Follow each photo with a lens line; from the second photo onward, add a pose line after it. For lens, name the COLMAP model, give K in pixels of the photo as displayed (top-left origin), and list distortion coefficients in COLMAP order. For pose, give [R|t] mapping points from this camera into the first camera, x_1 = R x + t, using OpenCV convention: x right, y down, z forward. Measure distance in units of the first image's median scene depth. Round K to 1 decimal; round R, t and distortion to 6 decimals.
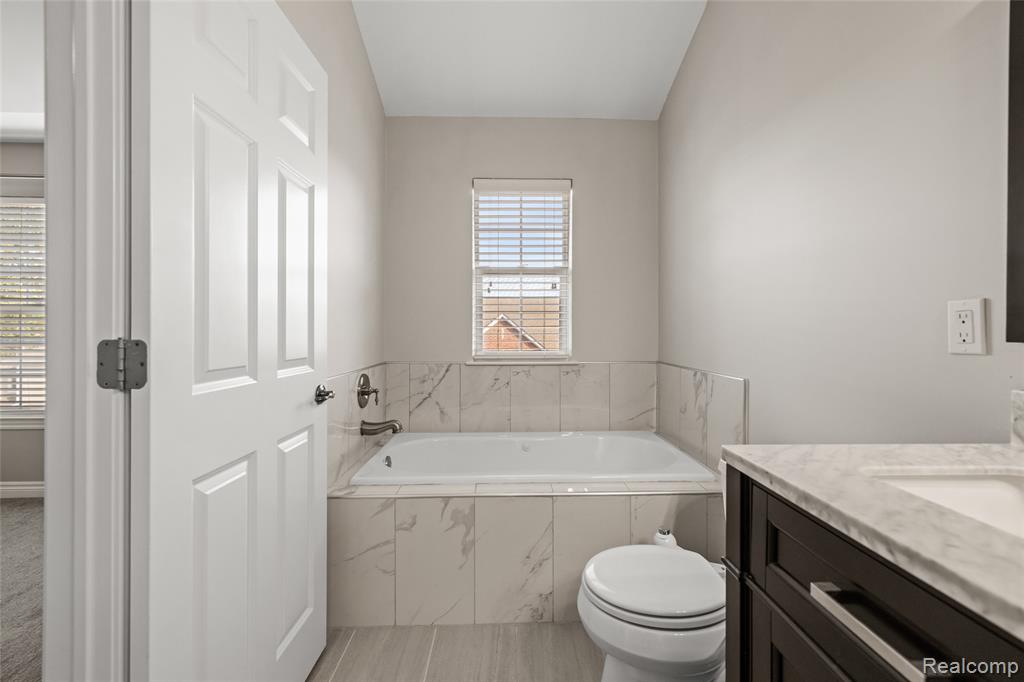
lens RADIAL K [[435.3, 0, 511.2], [0, 435.3, 335.2], [0, 0, 1]] dist [-0.000141, 0.000097]
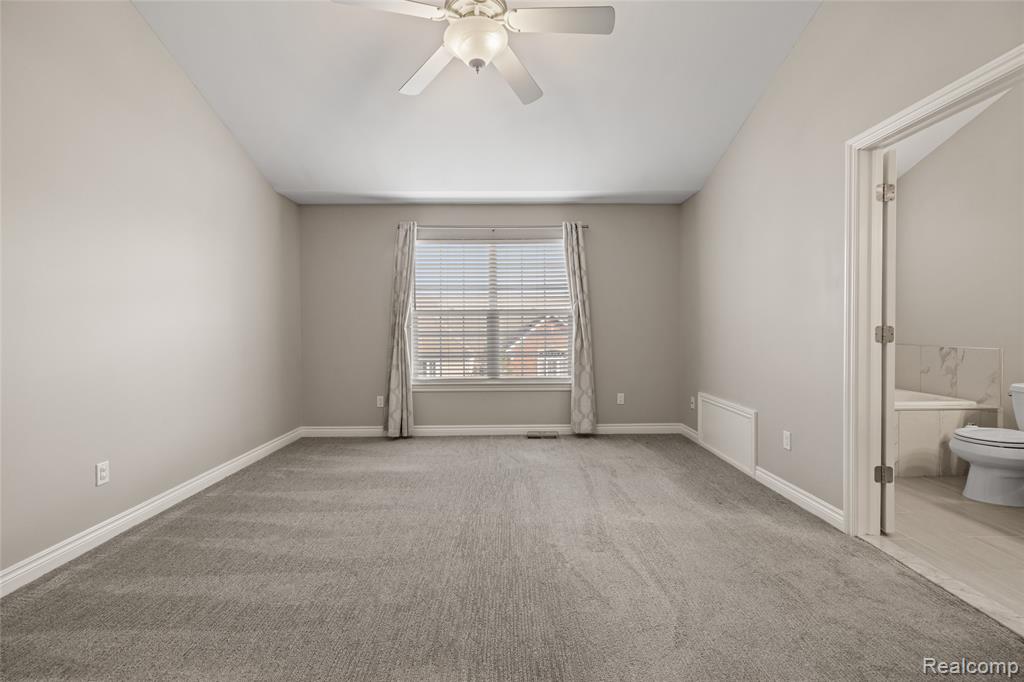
lens RADIAL K [[435.3, 0, 511.2], [0, 435.3, 335.2], [0, 0, 1]] dist [-0.000141, 0.000097]
pose [[0.999975, -0.006732, -0.002051, -2.800438], [0.006745, 0.999959, 0.006021, 0.029685], [0.002011, -0.006034, 0.999980, -1.670908]]
